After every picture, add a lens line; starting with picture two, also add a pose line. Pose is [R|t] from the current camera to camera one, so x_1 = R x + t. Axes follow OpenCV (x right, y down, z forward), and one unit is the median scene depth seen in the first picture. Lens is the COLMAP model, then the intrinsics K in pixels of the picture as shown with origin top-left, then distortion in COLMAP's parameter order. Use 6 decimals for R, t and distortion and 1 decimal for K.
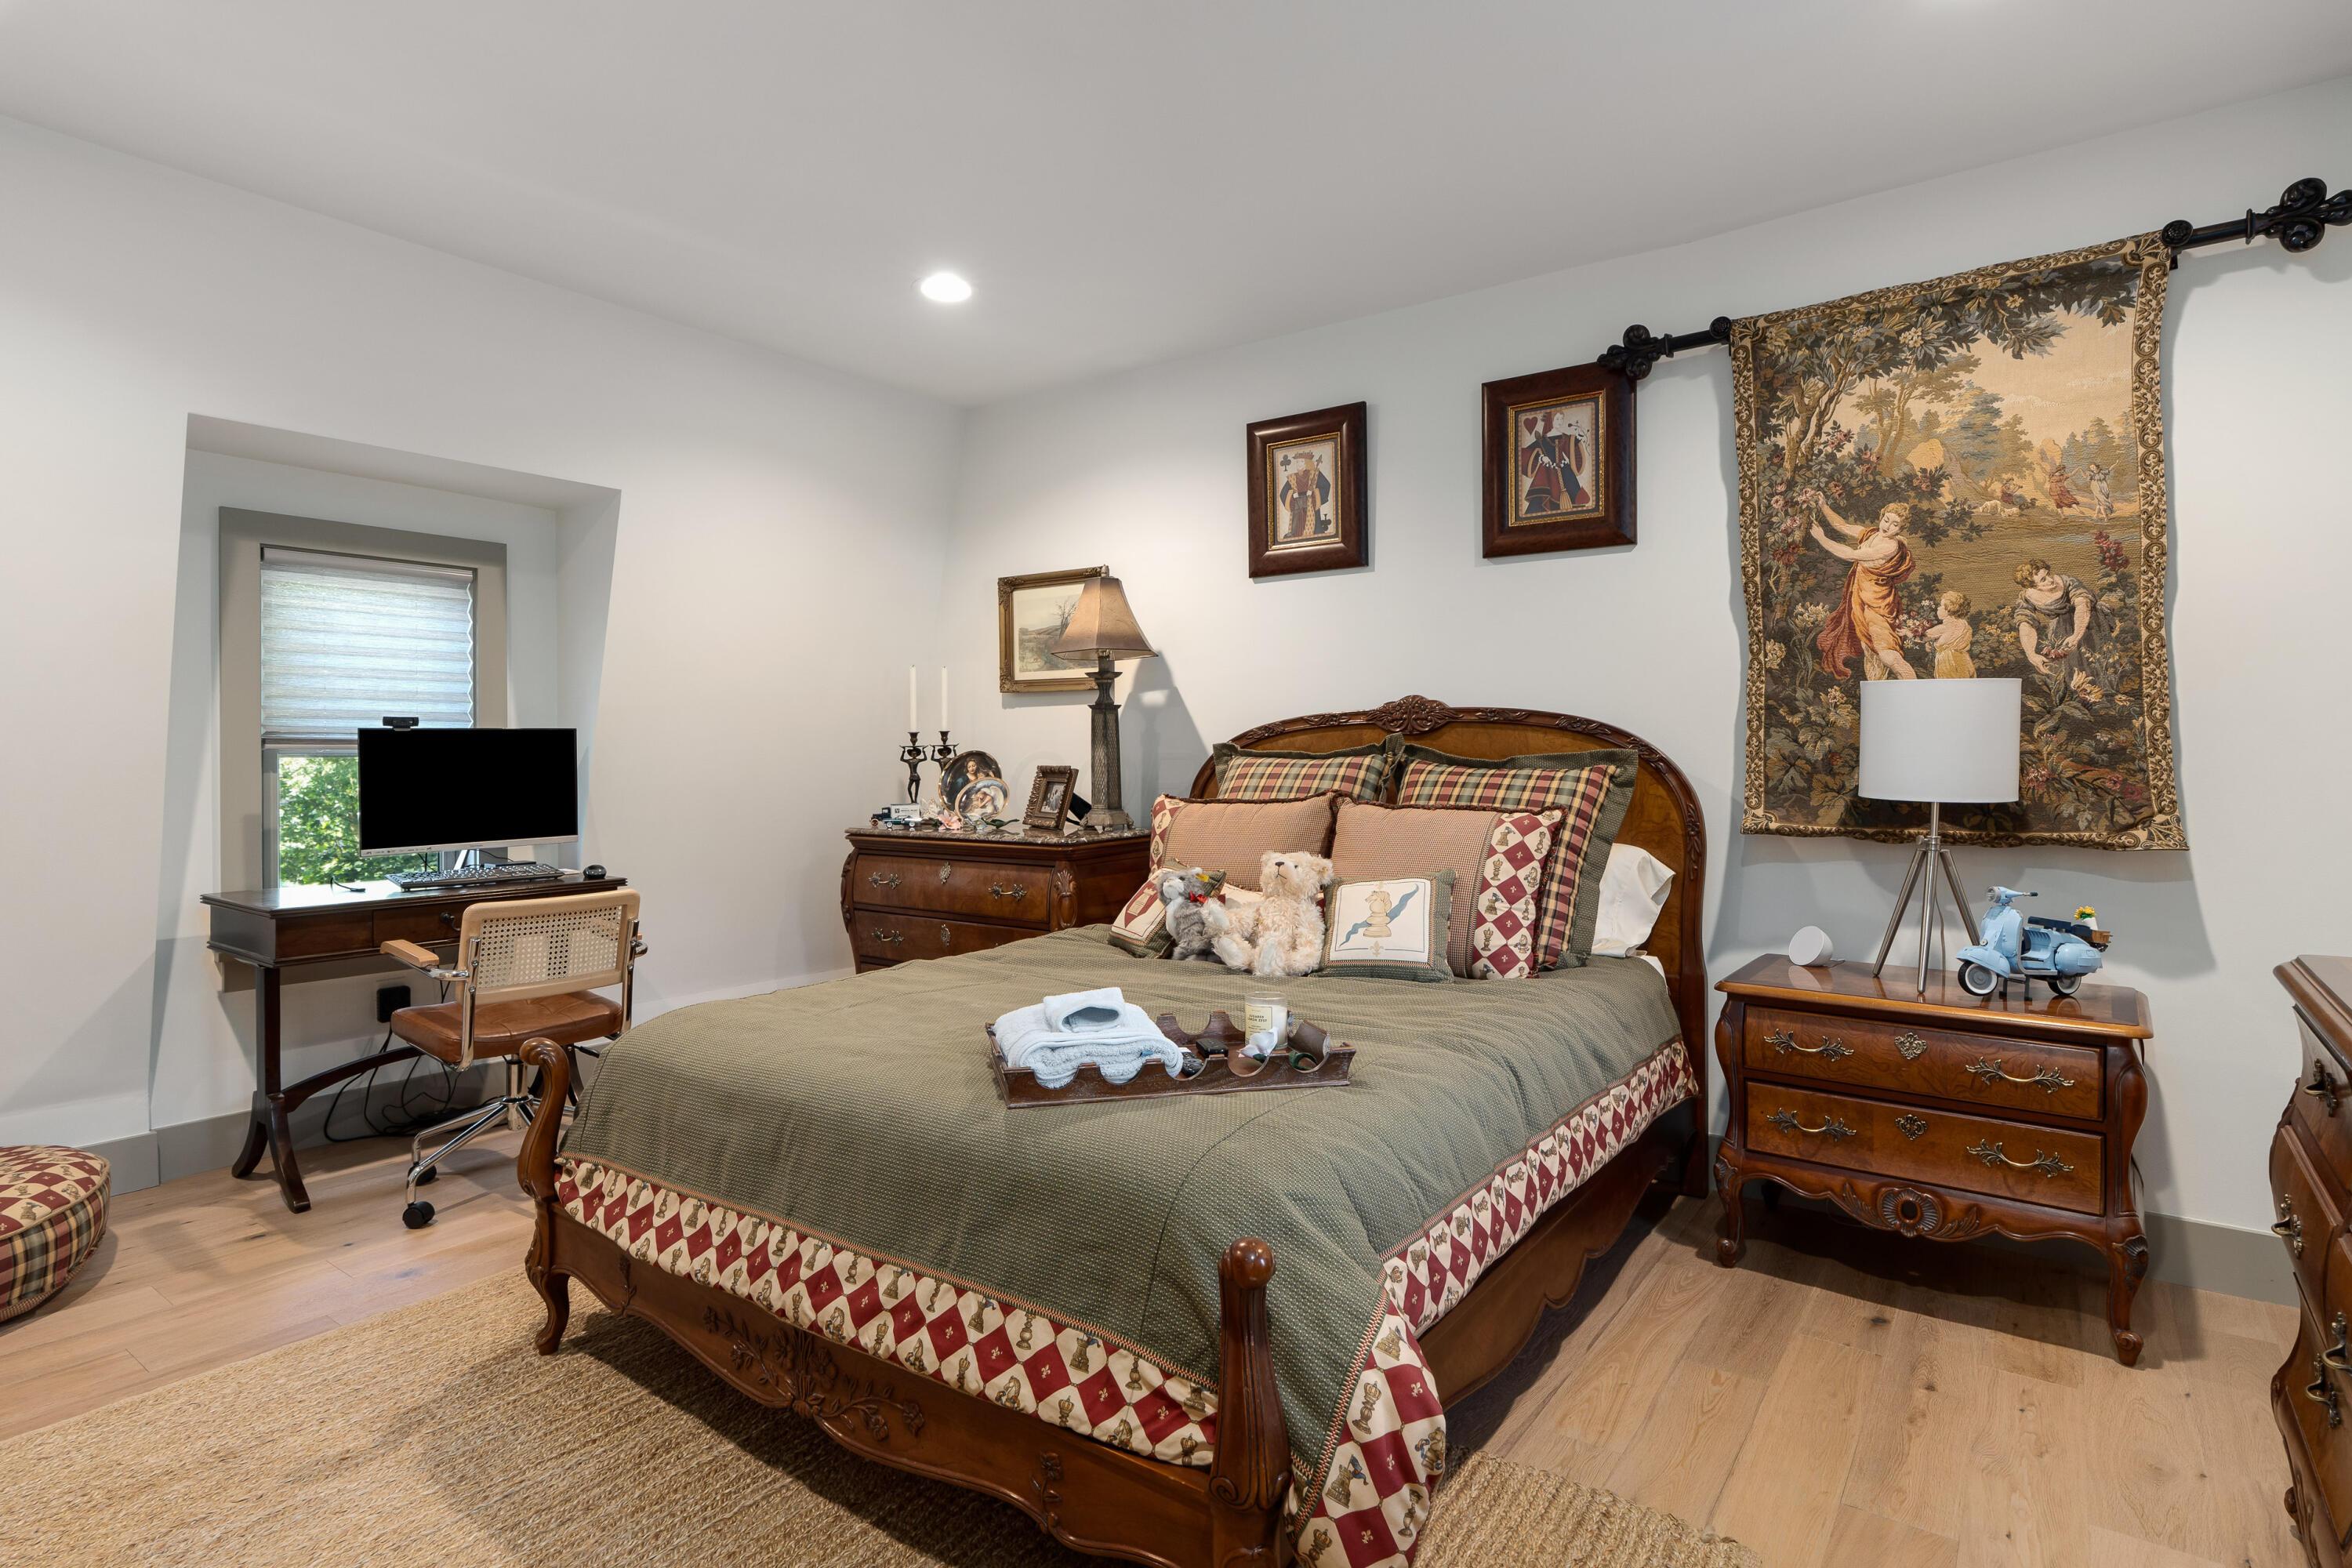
lens RADIAL K [[1242.9, 0, 1183.3], [0, 1242.9, 765.9], [0, 0, 1]] dist [-0.004975, 0.002784]
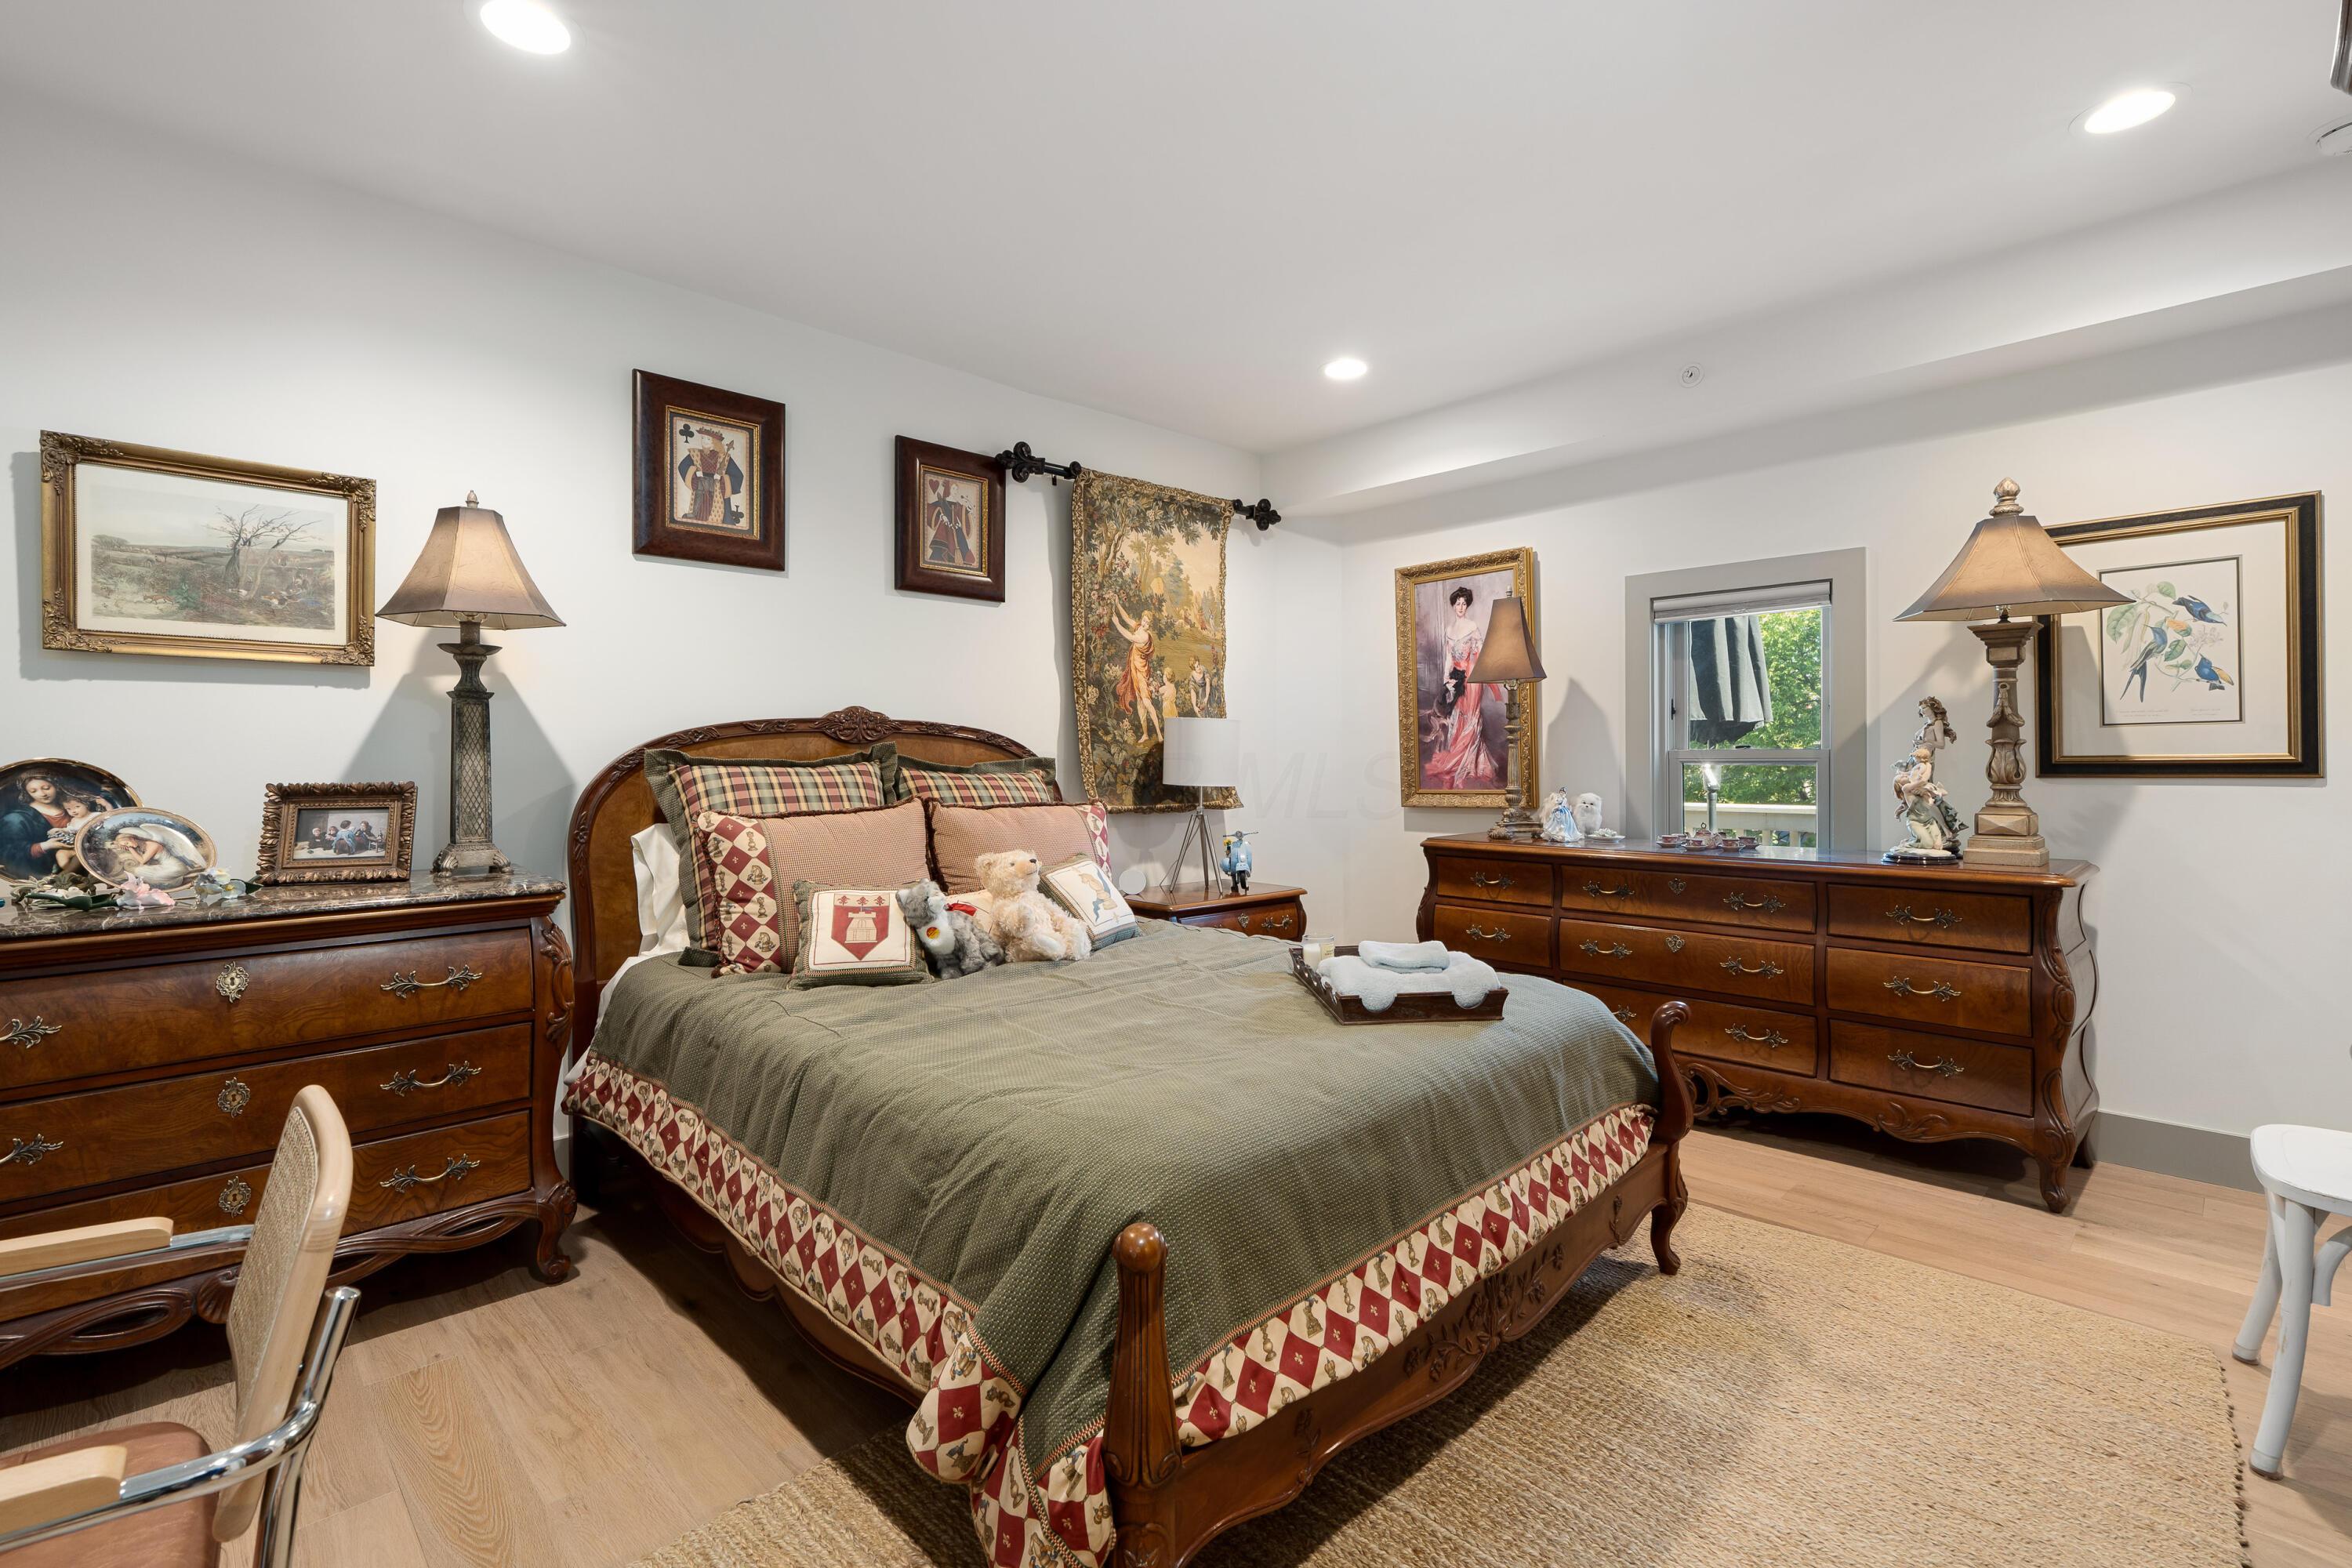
lens RADIAL K [[1062.1, 0, 1174.8], [0, 1062.1, 764.9], [0, 0, 1]] dist [-0.004796, -0.000300]
pose [[0.159387, -0.001583, 0.987215, -0.701366], [0.015926, 0.999873, -0.000968, -0.001815], [-0.987088, 0.015877, 0.159392, 0.622379]]
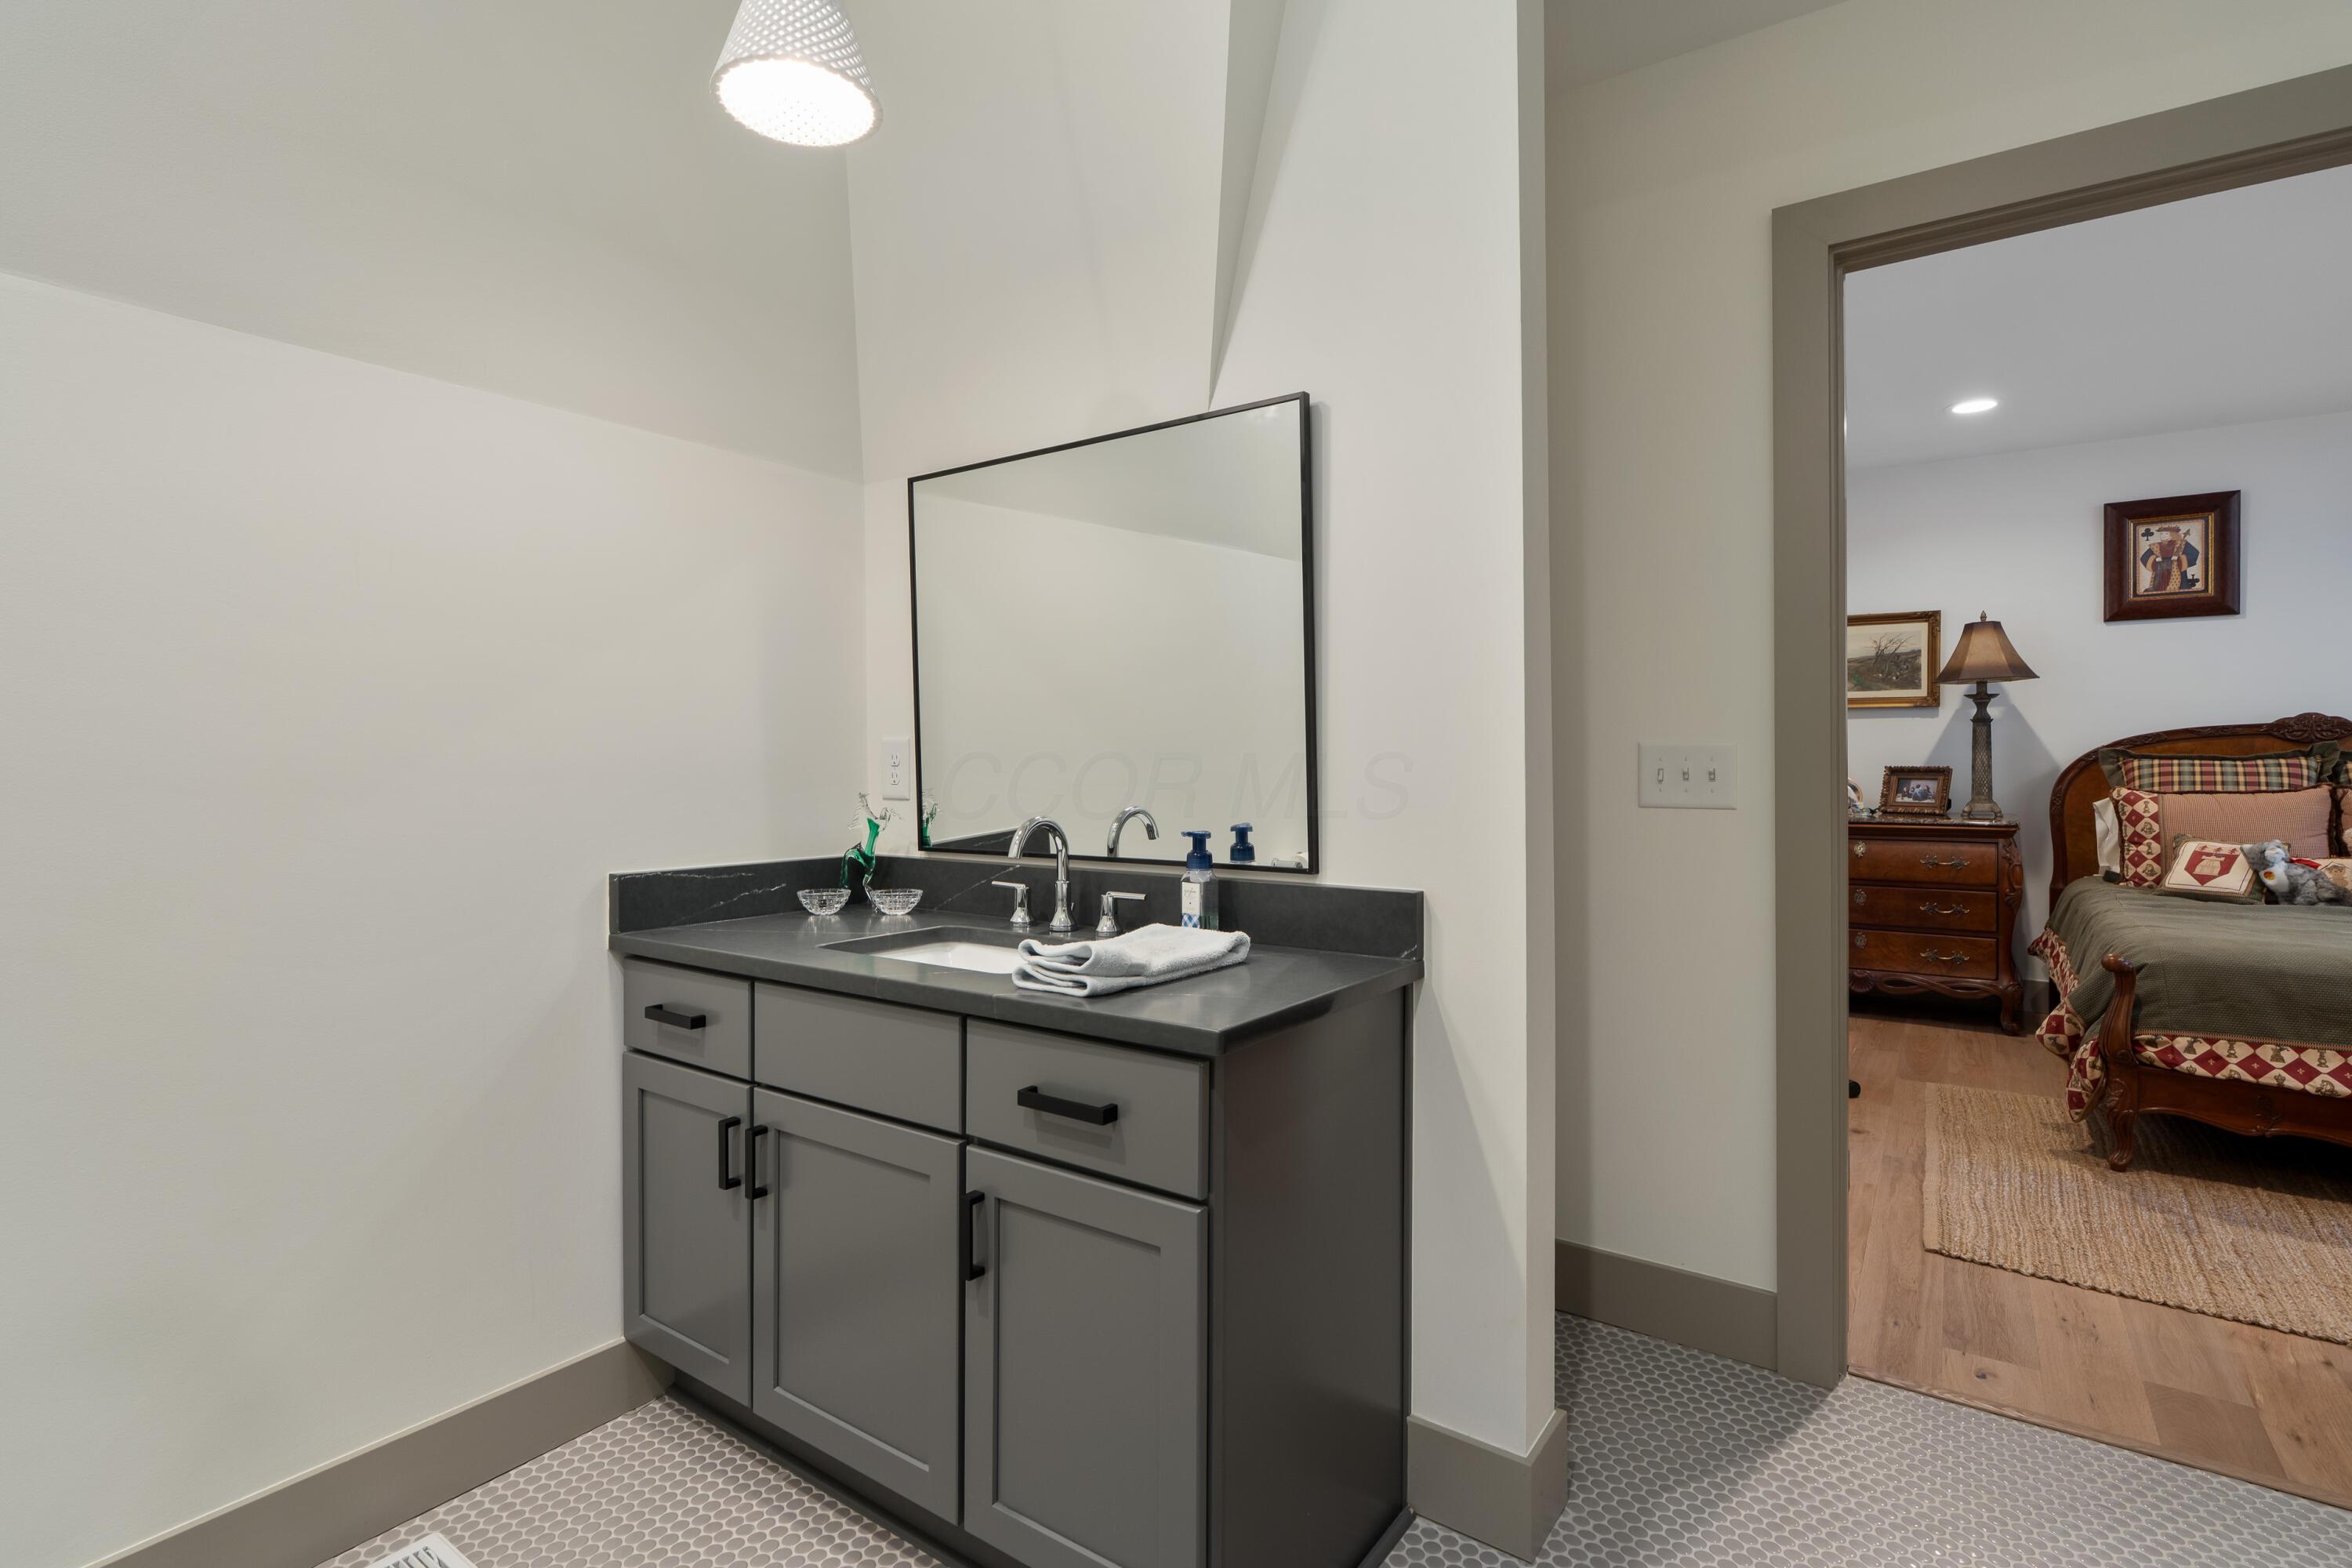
lens RADIAL K [[1158.6, 0, 1163.0], [0, 1158.6, 761.7], [0, 0, 1]] dist [0.000806, -0.000129]
pose [[0.999458, -0.000050, 0.032928, -1.148946], [0.000222, 0.999986, -0.005226, 0.002532], [-0.032927, 0.005231, 0.999444, -0.216256]]
